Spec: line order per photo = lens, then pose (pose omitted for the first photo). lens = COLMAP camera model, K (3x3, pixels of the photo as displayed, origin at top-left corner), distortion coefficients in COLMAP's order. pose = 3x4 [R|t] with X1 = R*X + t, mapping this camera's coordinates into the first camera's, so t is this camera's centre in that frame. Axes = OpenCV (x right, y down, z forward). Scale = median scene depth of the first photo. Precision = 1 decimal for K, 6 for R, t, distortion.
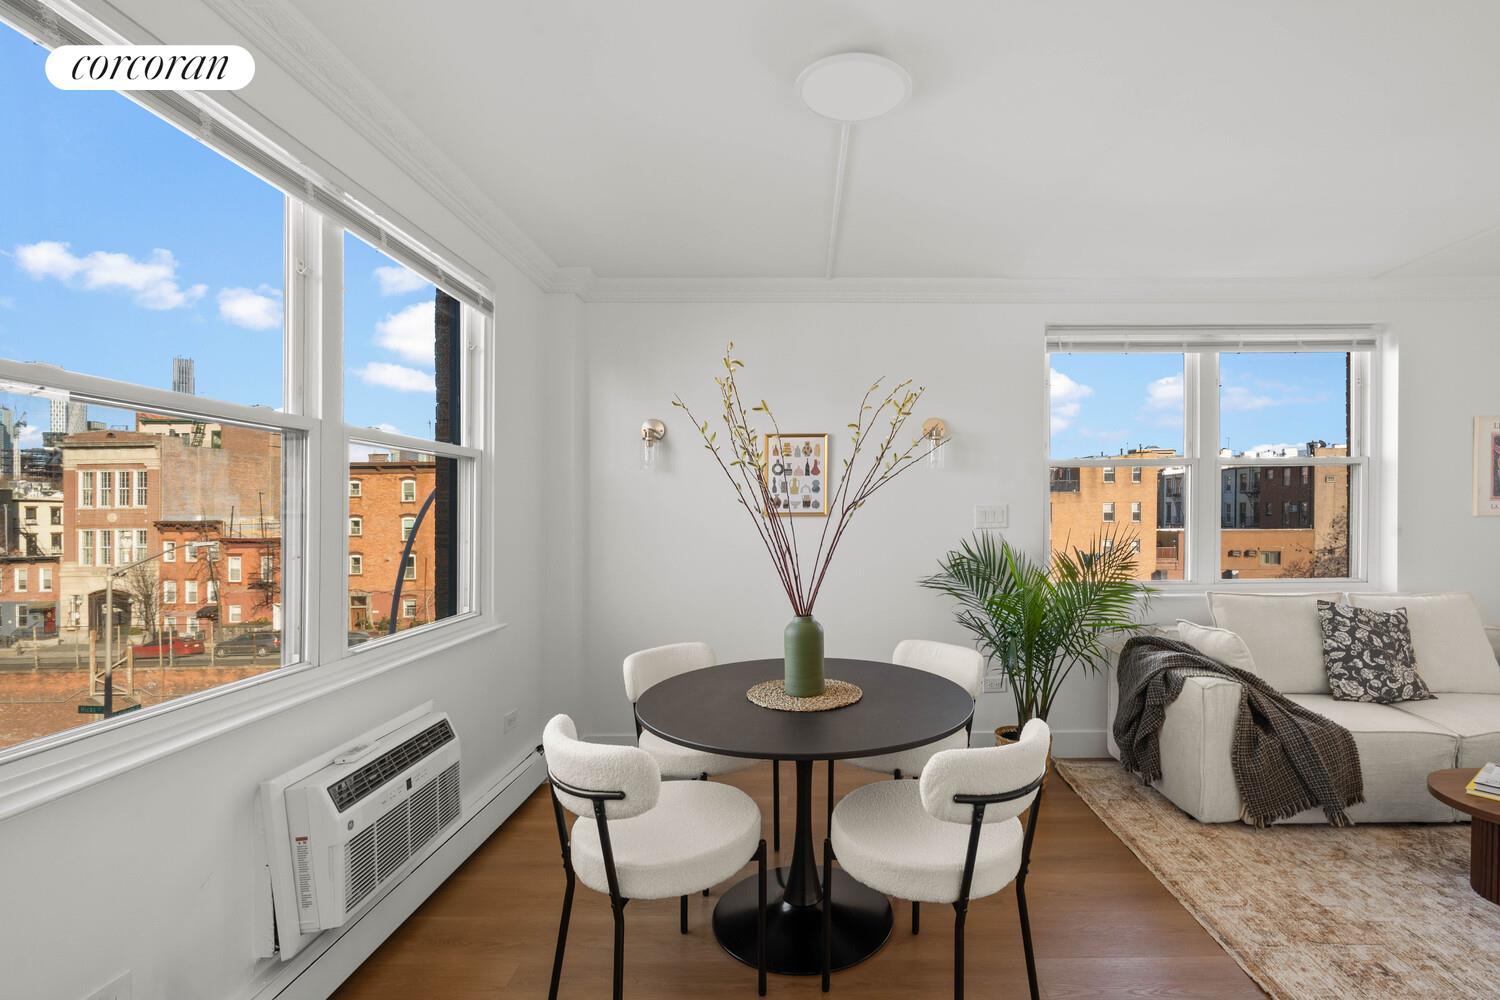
lens RADIAL K [[686.5, 0, 816.9], [0, 686.5, 521.6], [0, 0, 1]] dist [-0.004554, 0.000178]
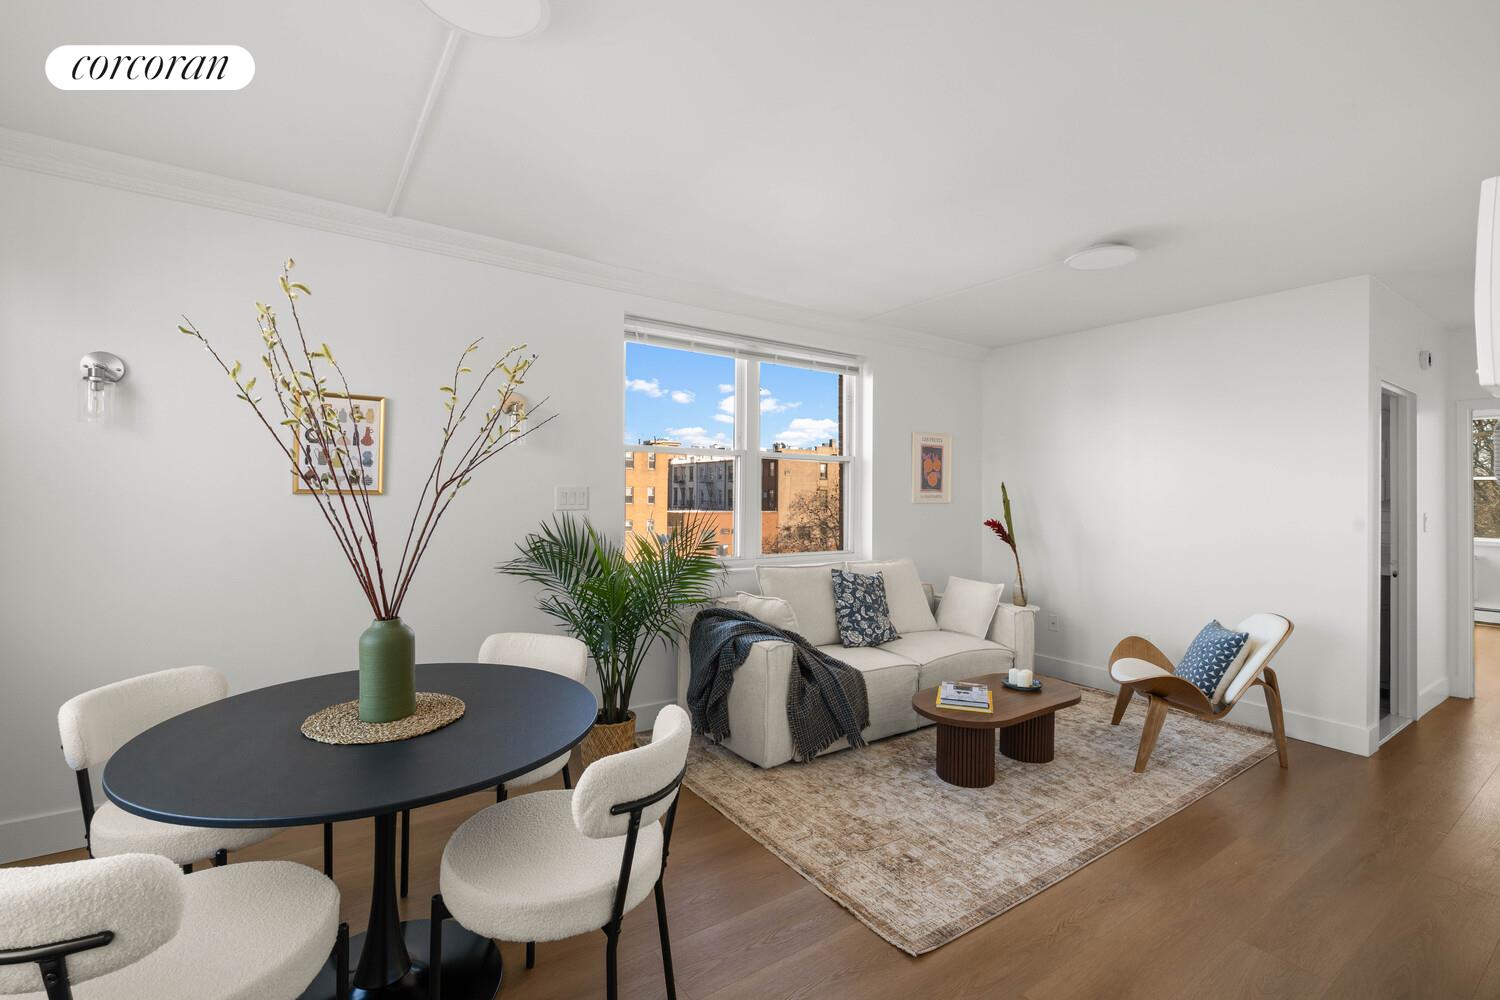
lens RADIAL K [[657.4, 0, 748.8], [0, 657.4, 497.1], [0, 0, 1]] dist [-0.006030, 0.000825]
pose [[0.829386, 0.015746, 0.558454, -0.071311], [-0.010564, 0.999866, -0.012502, -0.000063], [-0.558576, 0.004469, 0.829442, 0.092576]]
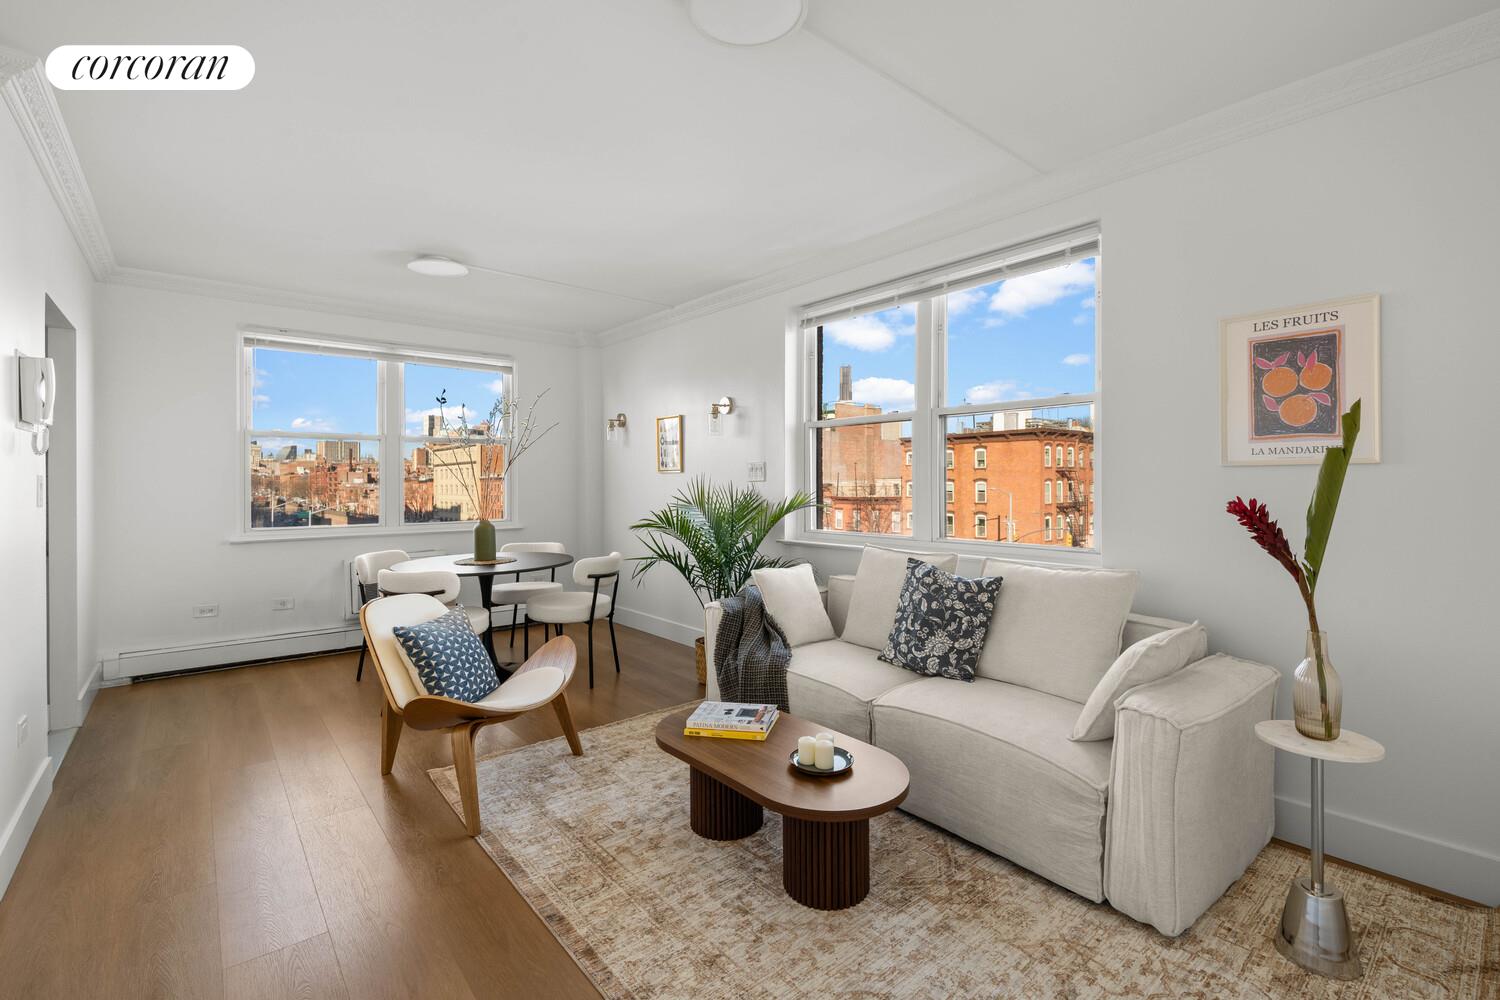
lens RADIAL K [[675.9, 0, 754.0], [0, 675.9, 479.0], [0, 0, 1]] dist [-0.000527, 0.000198]
pose [[0.635374, 0.000772, -0.772204, 1.387840], [-0.010004, 0.999924, -0.007232, 0.016541], [0.772140, 0.012320, 0.635333, 0.260804]]
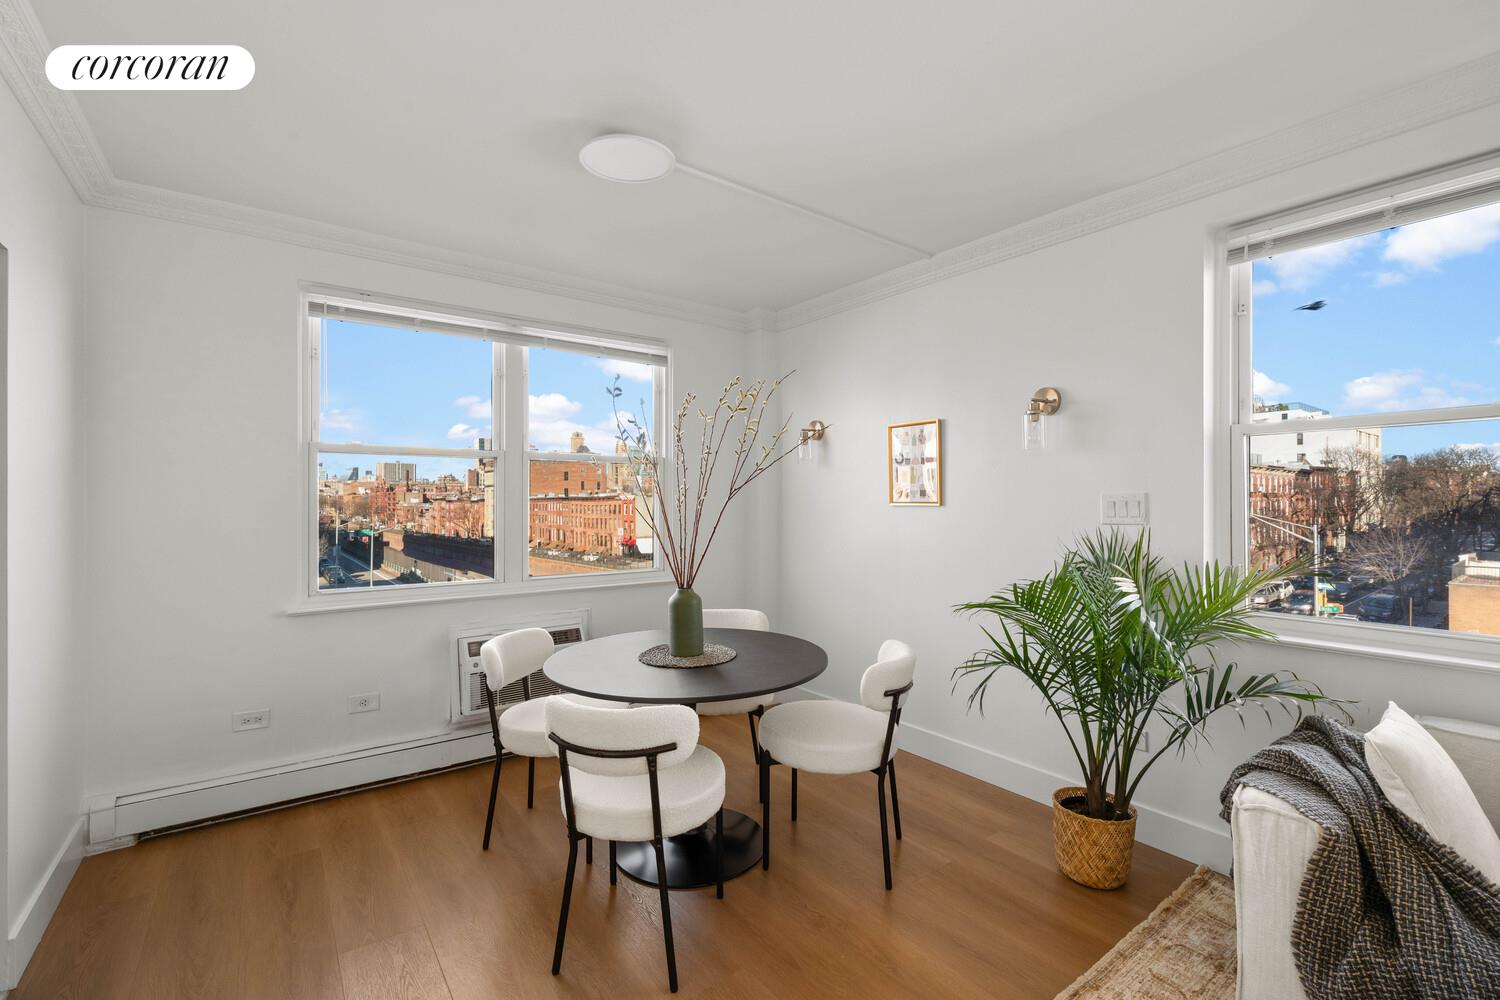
lens RADIAL K [[657.4, 0, 748.8], [0, 657.4, 497.1], [0, 0, 1]] dist [-0.006030, 0.000825]
pose [[0.589864, -0.000798, -0.807502, 0.685790], [-0.012541, 0.999870, -0.010150, -0.009000], [0.807405, 0.016114, 0.589778, 0.293397]]
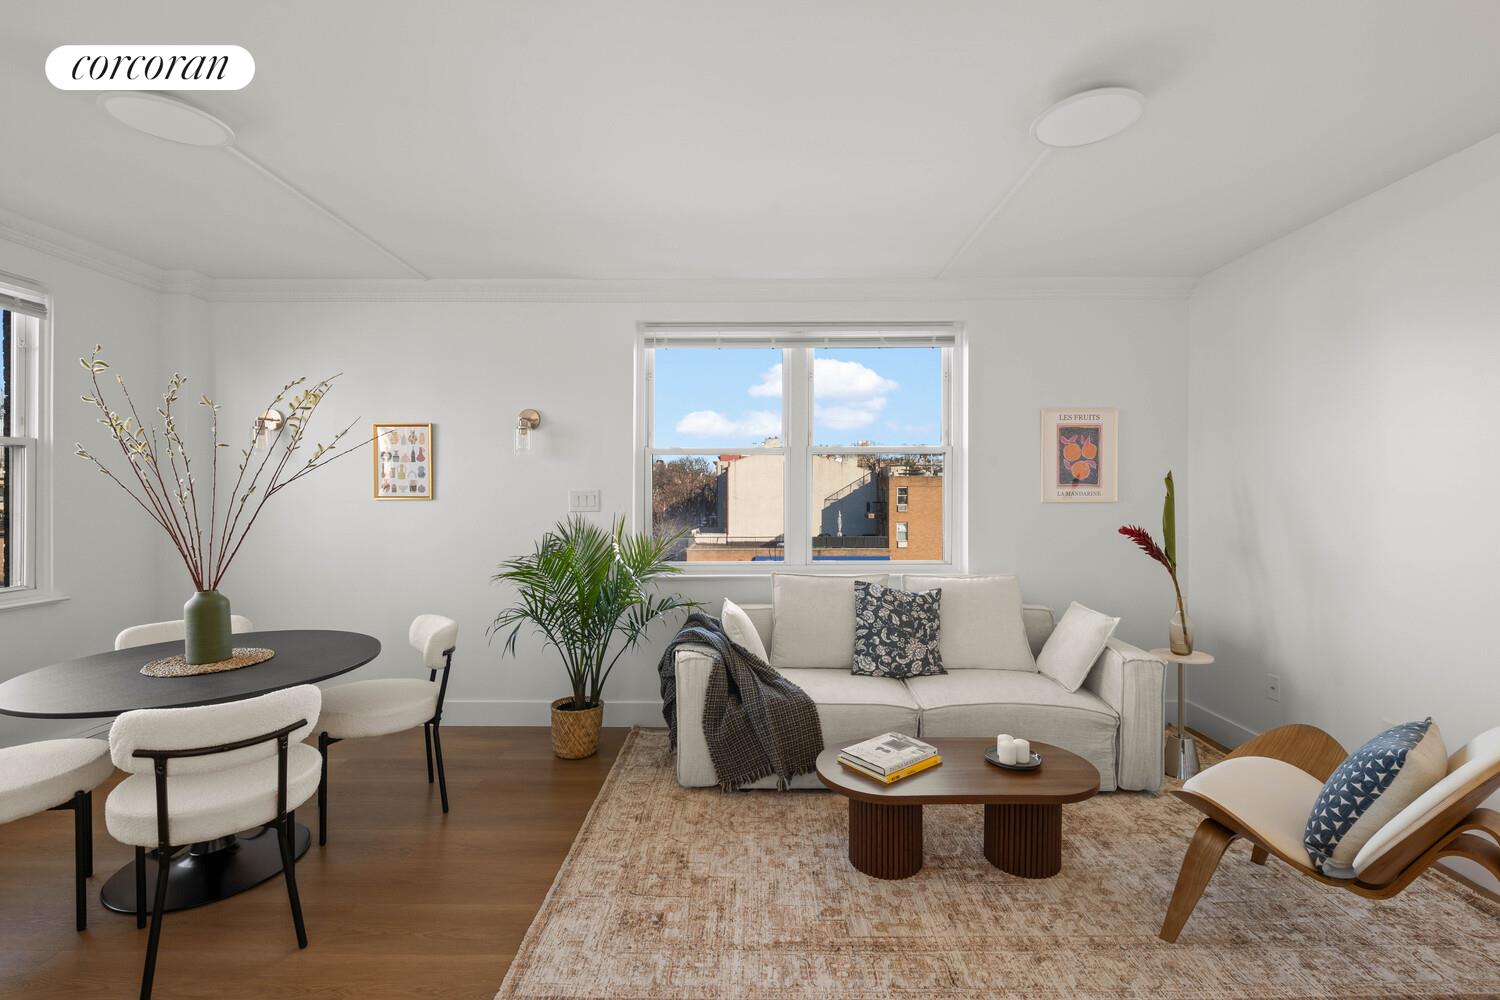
lens RADIAL K [[665.2, 0, 754.0], [0, 665.2, 496.2], [0, 0, 1]] dist [-0.002306, -0.000165]
pose [[0.999894, 0.004513, -0.013842, 0.621350], [-0.004620, 0.999959, -0.007729, -0.008952], [0.013806, 0.007792, 0.999874, -0.042671]]
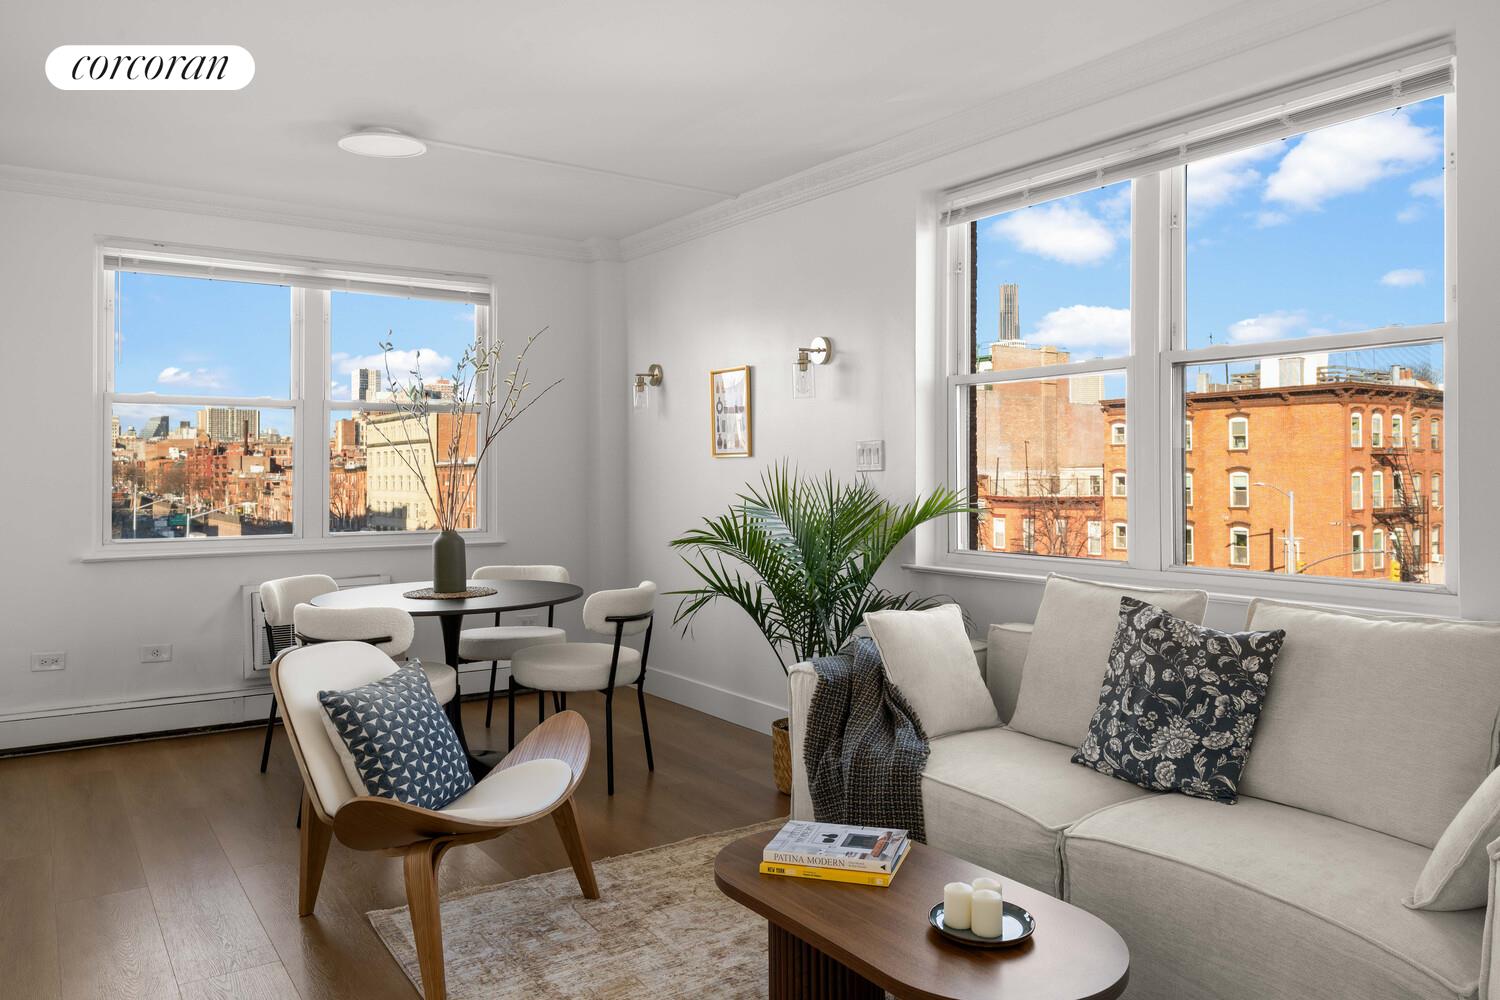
lens RADIAL K [[1078.8, 0, 750.4], [0, 1078.8, 455.3], [0, 0, 1]] dist [0.004297, 0.002329]
pose [[0.554337, -0.007348, -0.832260, 1.387961], [-0.012272, 0.999780, -0.017000, 0.016510], [0.832202, 0.019637, 0.554124, 0.250603]]
